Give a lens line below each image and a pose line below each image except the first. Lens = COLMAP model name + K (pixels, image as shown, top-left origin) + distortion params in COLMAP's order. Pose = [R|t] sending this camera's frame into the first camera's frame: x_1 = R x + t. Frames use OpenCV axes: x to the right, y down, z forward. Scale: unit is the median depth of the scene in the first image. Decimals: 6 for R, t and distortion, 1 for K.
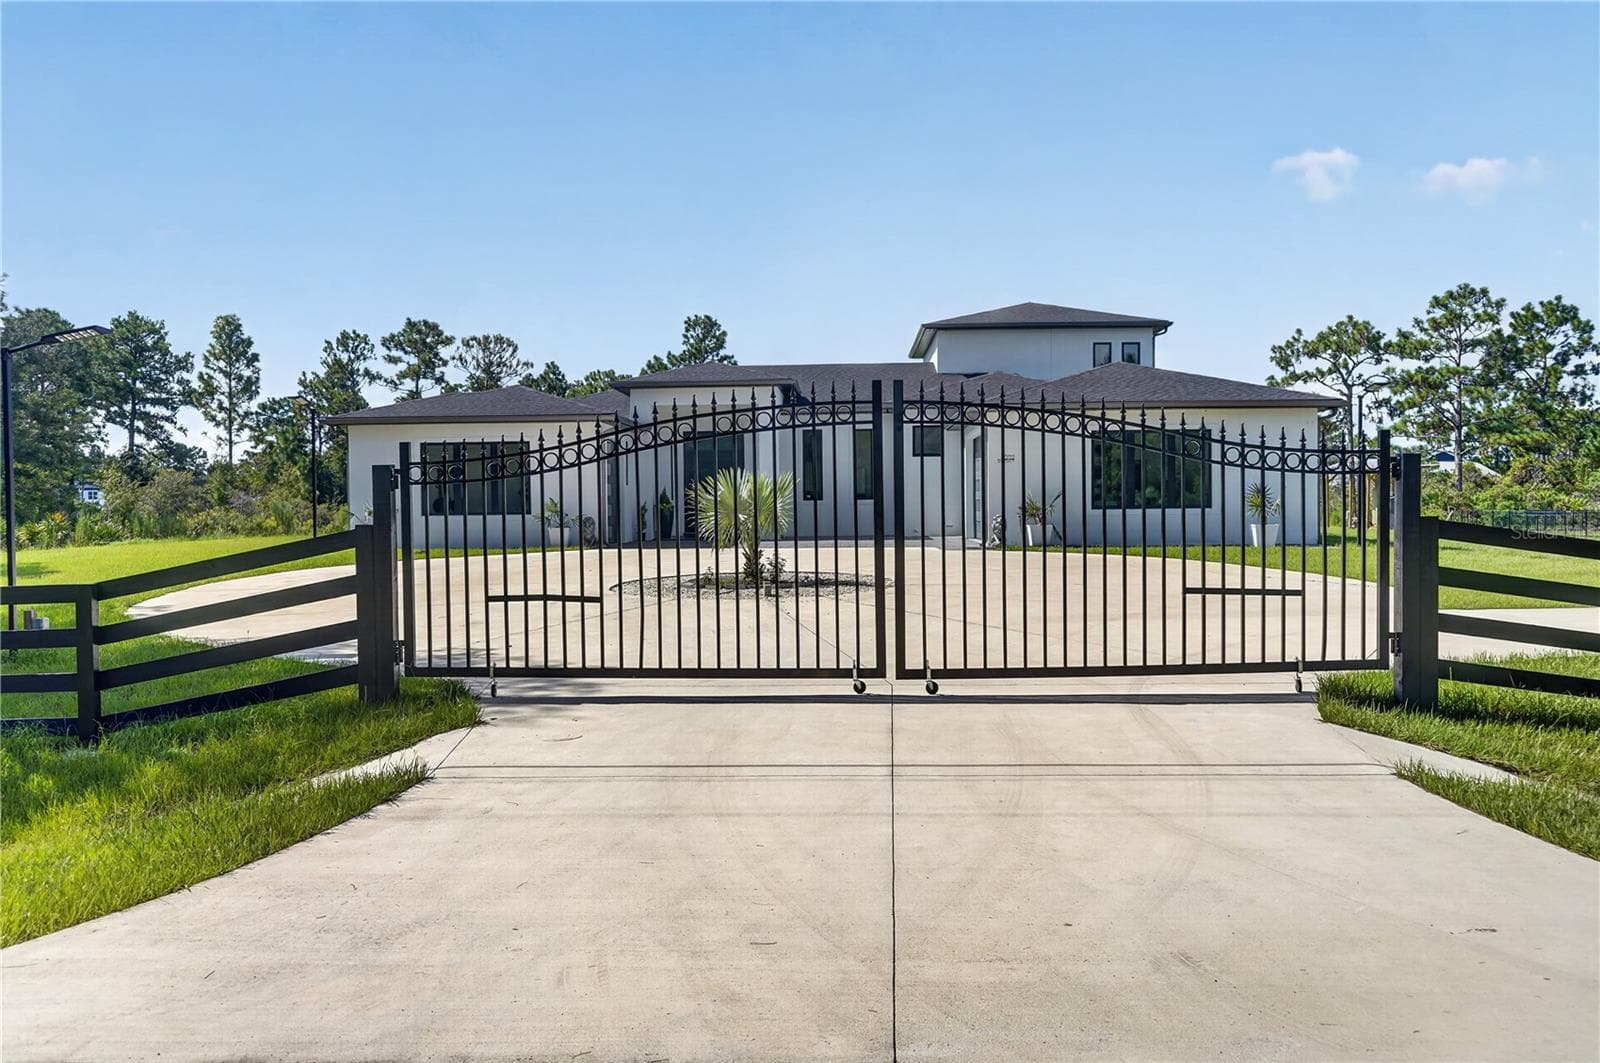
lens RADIAL K [[1283.0, 0, 795.8], [0, 1283.0, 531.6], [0, 0, 1]] dist [-0.002927, 0.005241]
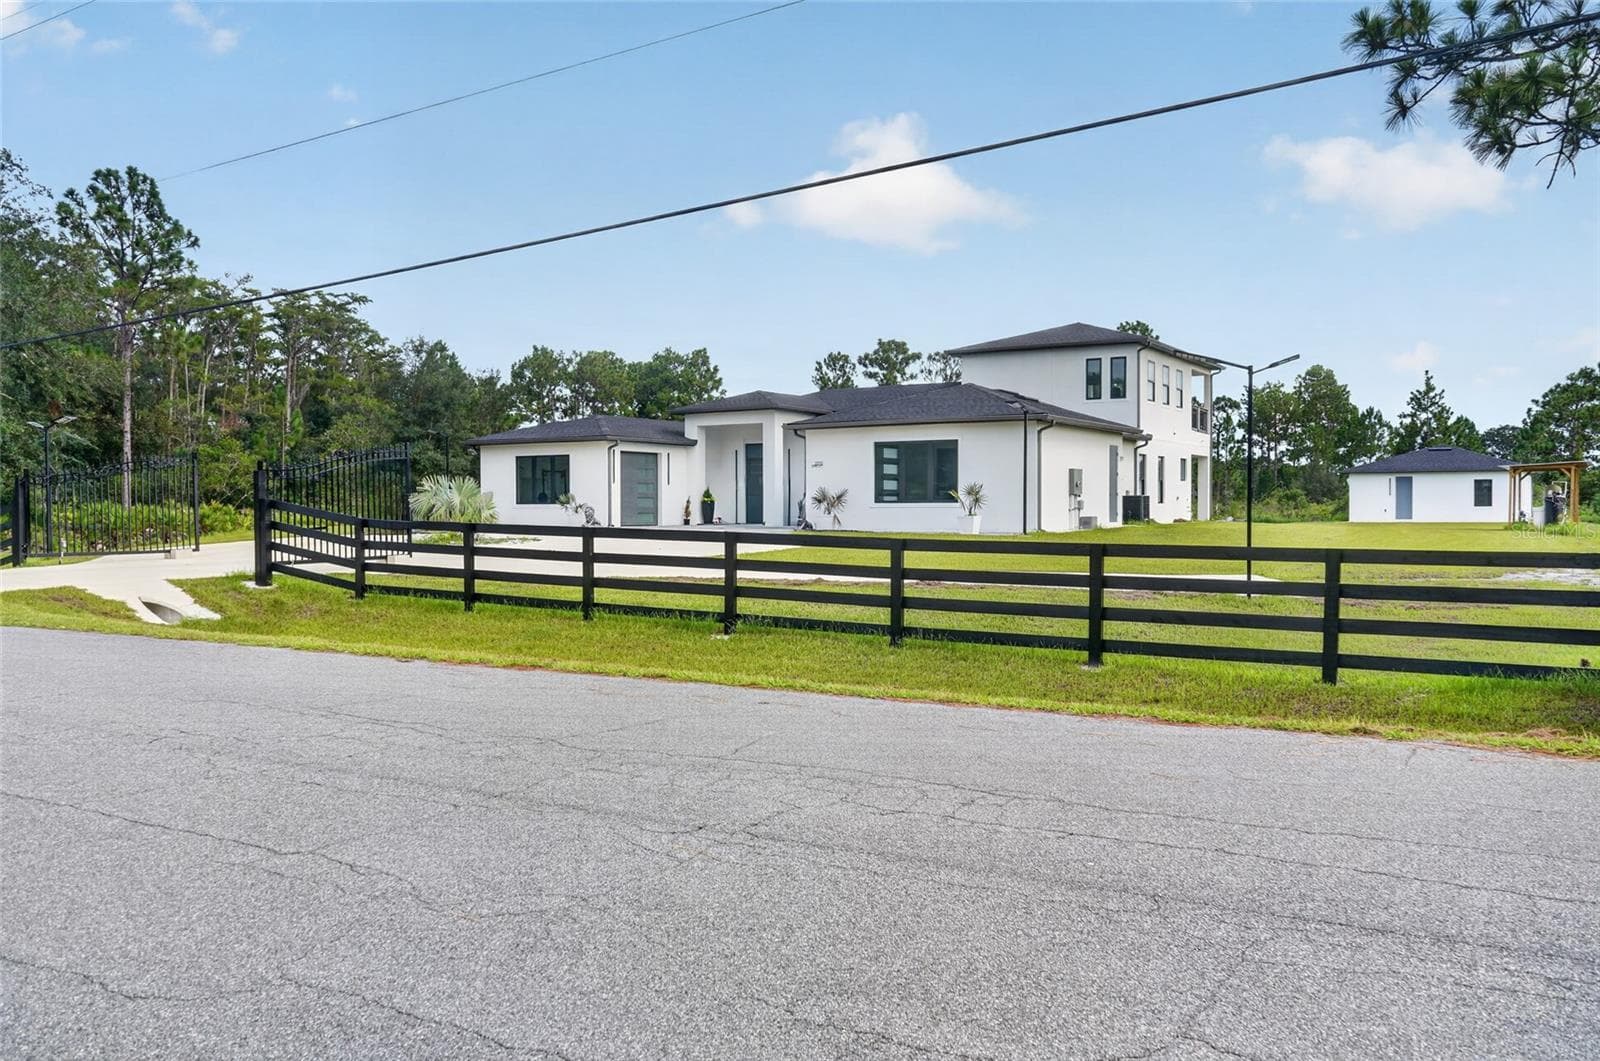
lens RADIAL K [[1283.0, 0, 804.4], [0, 1283.0, 530.8], [0, 0, 1]] dist [-0.002927, 0.005241]
pose [[0.871090, 0.017722, -0.490803, 0.237486], [-0.017004, 0.999838, 0.005922, 0.001345], [0.490829, 0.003187, 0.871250, -0.049178]]
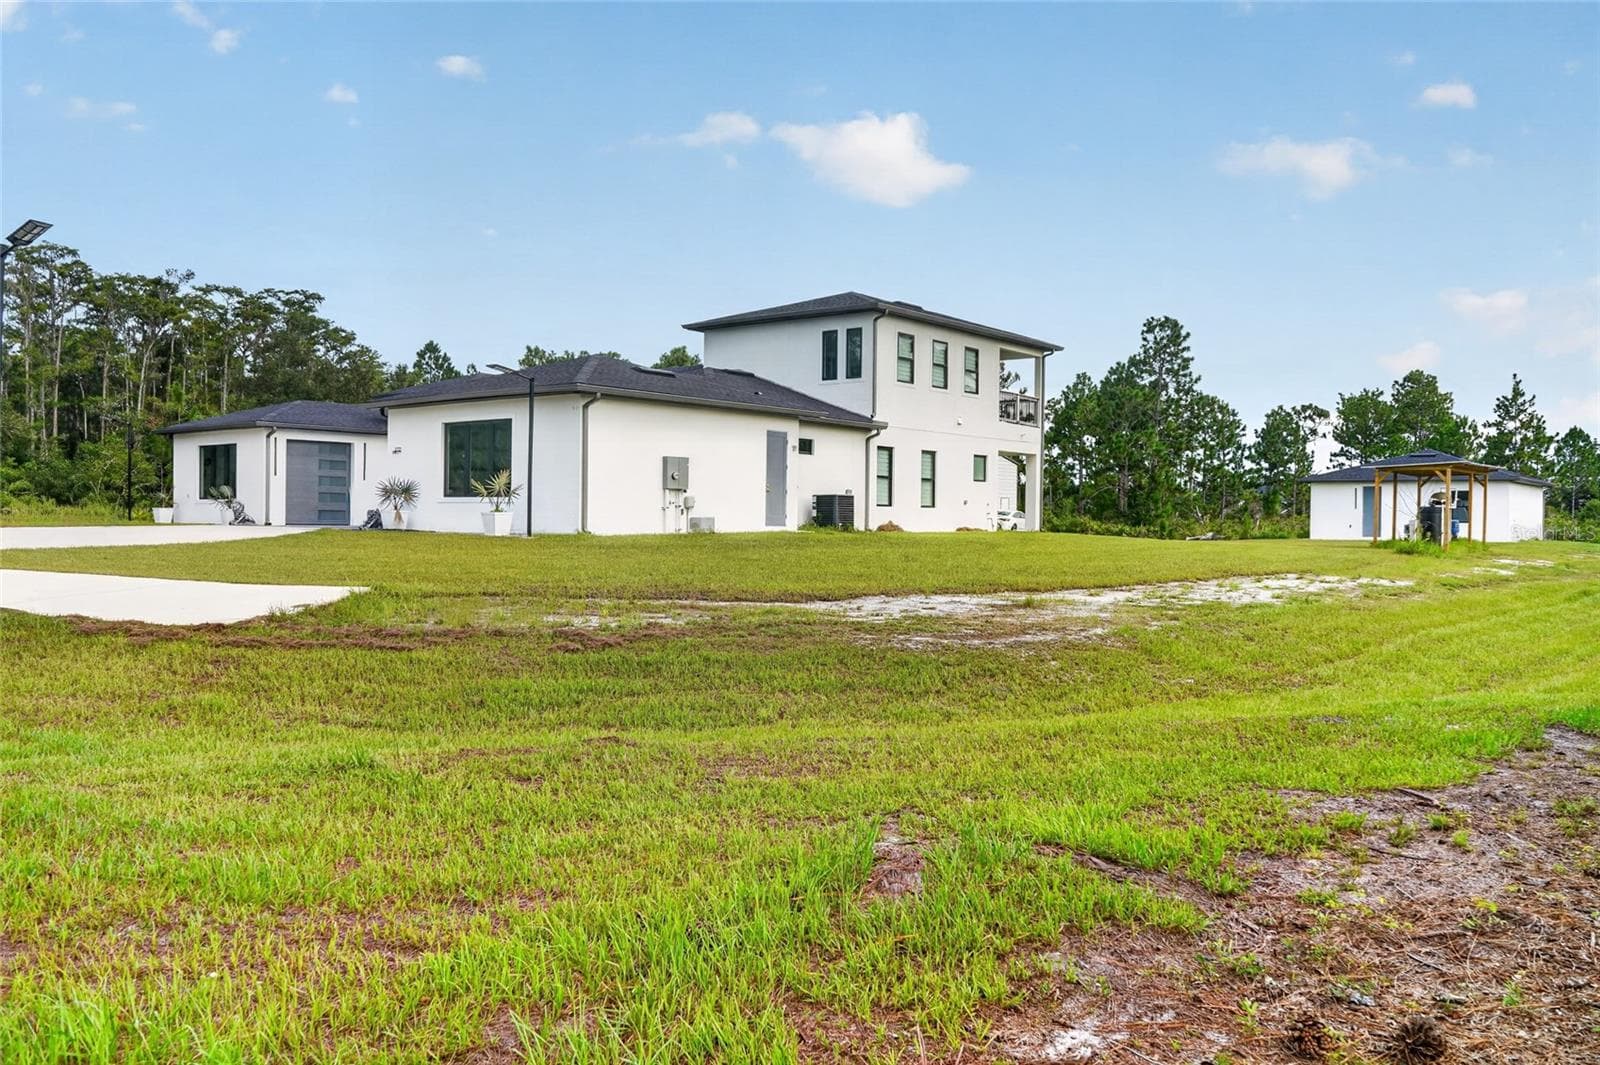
lens RADIAL K [[1283.0, 0, 809.1], [0, 1283.0, 536.3], [0, 0, 1]] dist [-0.002927, 0.005241]
pose [[0.803921, 0.027359, -0.594107, 0.325369], [-0.033049, 0.999453, 0.001305, 0.001069], [0.593817, 0.018586, 0.804385, 0.096903]]
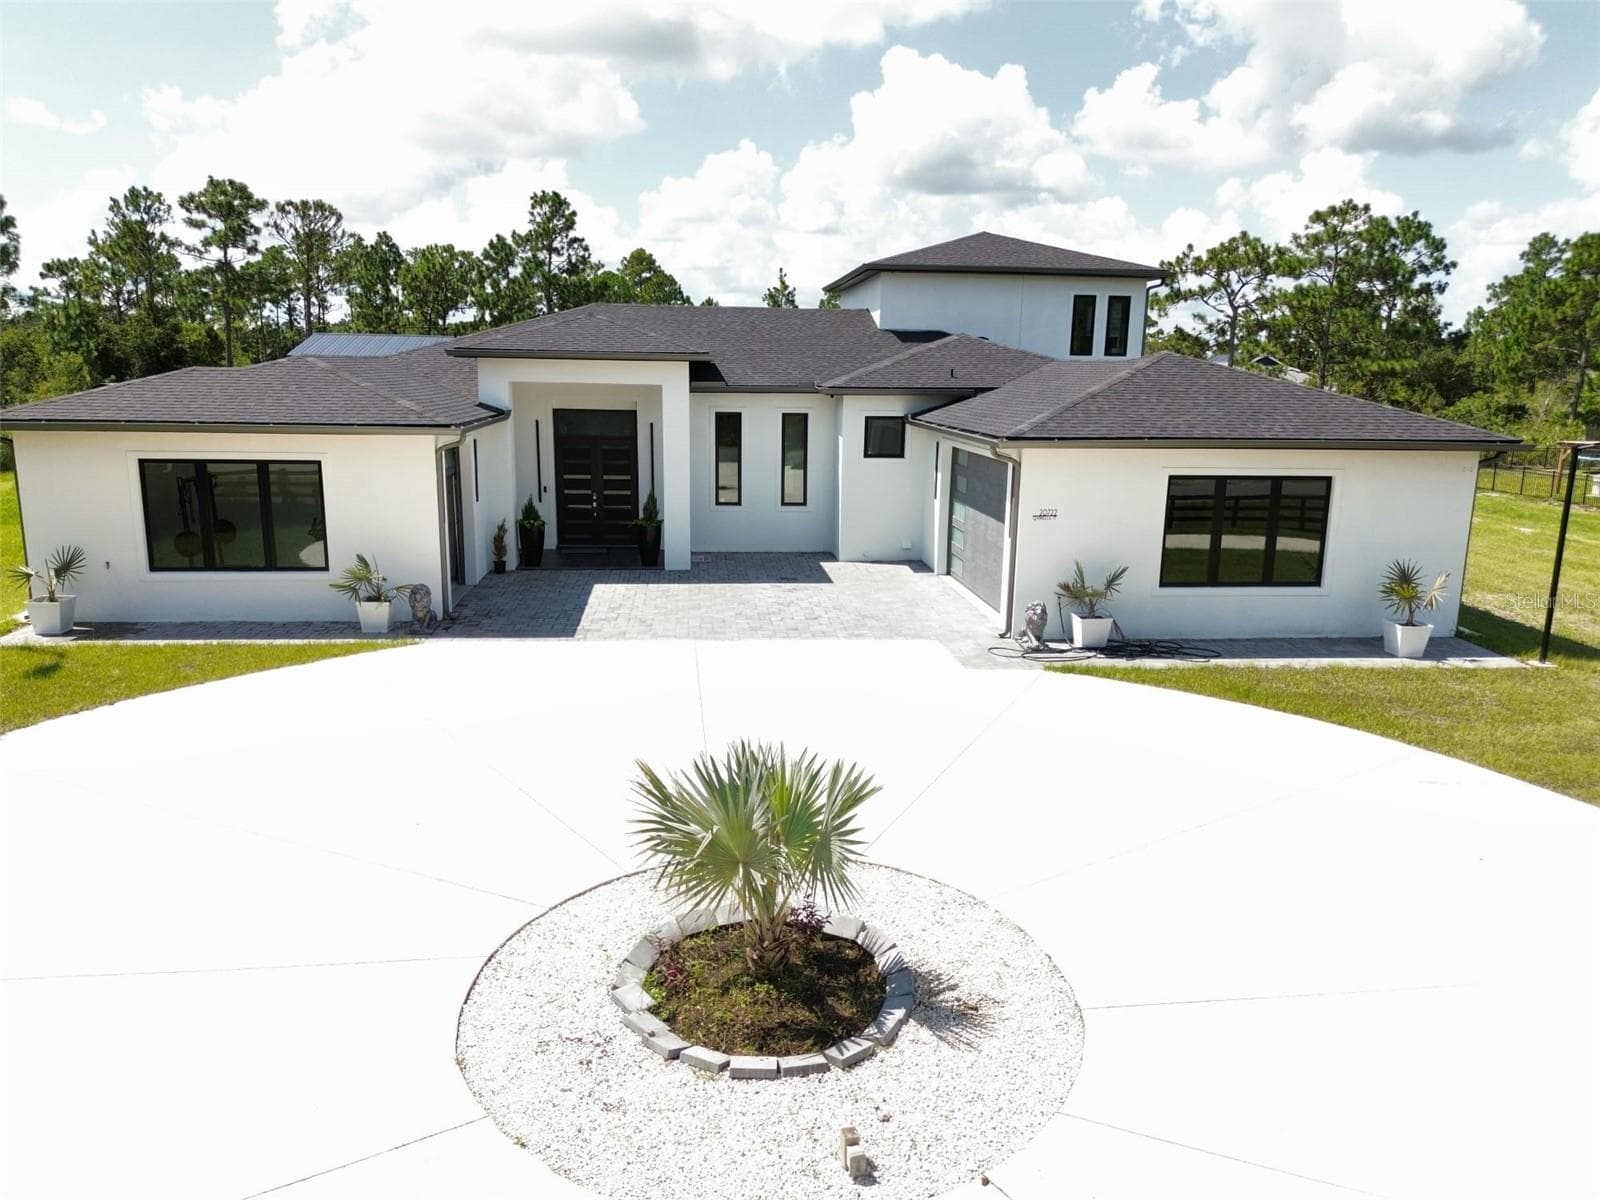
lens RADIAL K [[1148.9, 0, 796.3], [0, 1148.9, 597.3], [0, 0, 1]] dist [0.055757, -0.048620]
pose [[0.990040, -0.001451, 0.140778, -0.016353], [-0.023553, 0.984147, 0.175783, -0.034852], [-0.138801, -0.177348, 0.974311, 0.120866]]
